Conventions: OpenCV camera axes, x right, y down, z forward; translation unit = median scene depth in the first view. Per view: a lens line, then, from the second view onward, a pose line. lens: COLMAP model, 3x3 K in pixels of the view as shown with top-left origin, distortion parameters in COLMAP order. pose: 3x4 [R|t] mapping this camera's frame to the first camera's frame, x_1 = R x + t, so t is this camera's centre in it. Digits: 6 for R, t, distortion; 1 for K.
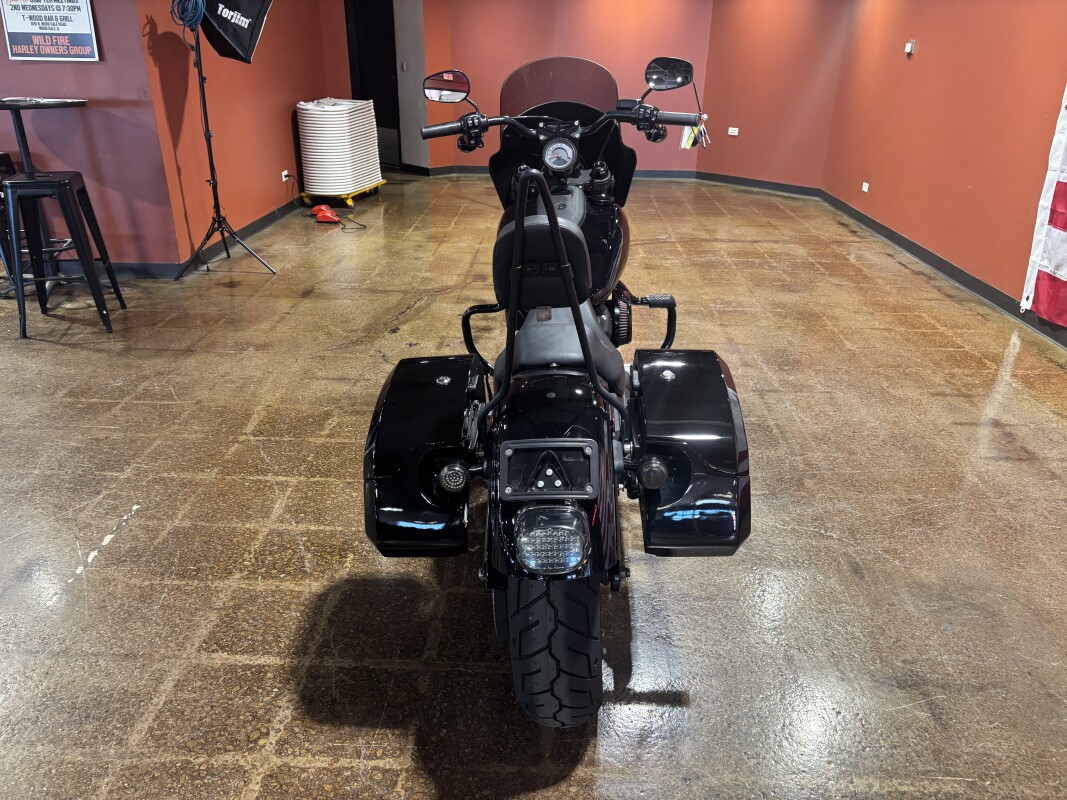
lens RADIAL K [[795.3, 0, 552.7], [0, 795.3, 420.7], [0, 0, 1]] dist [-0.003130, -0.014694]
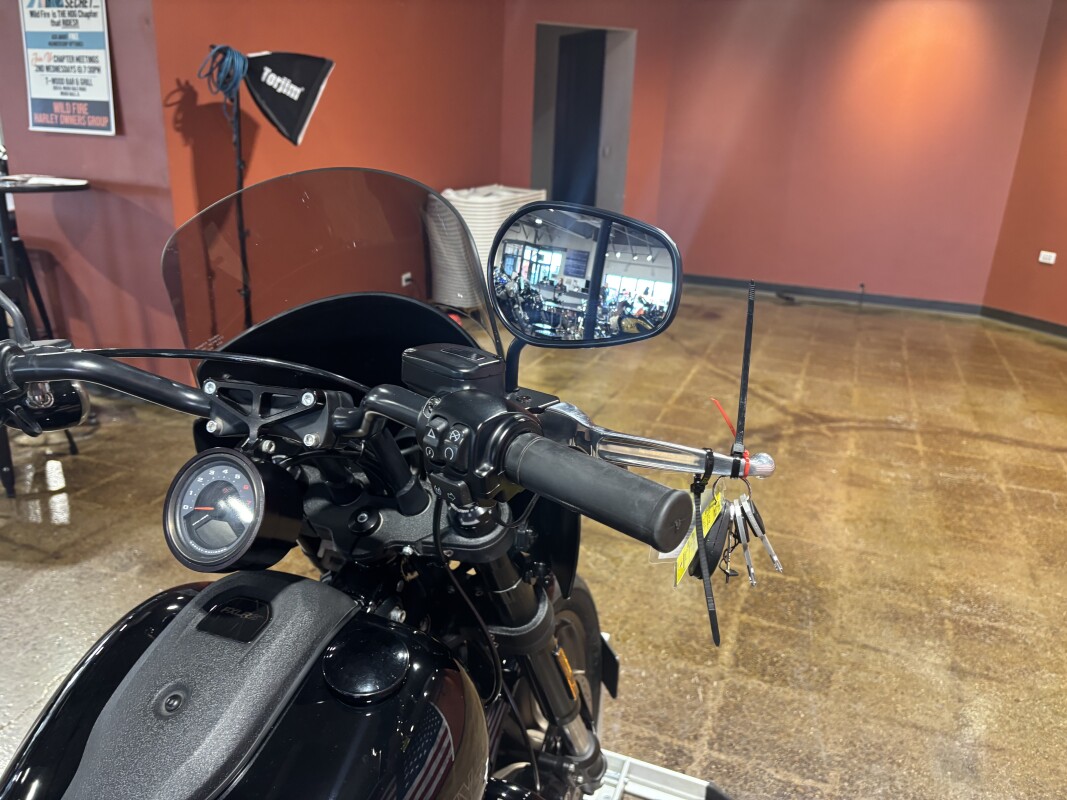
lens RADIAL K [[831.5, 0, 533.5], [0, 831.5, 400.0], [0, 0, 1]] dist [0.071197, -0.105396]
pose [[0.940815, 0.125098, -0.314989, 0.095345], [-0.164541, 0.981102, -0.101810, -0.166429], [0.296301, 0.147613, 0.943619, 0.345308]]
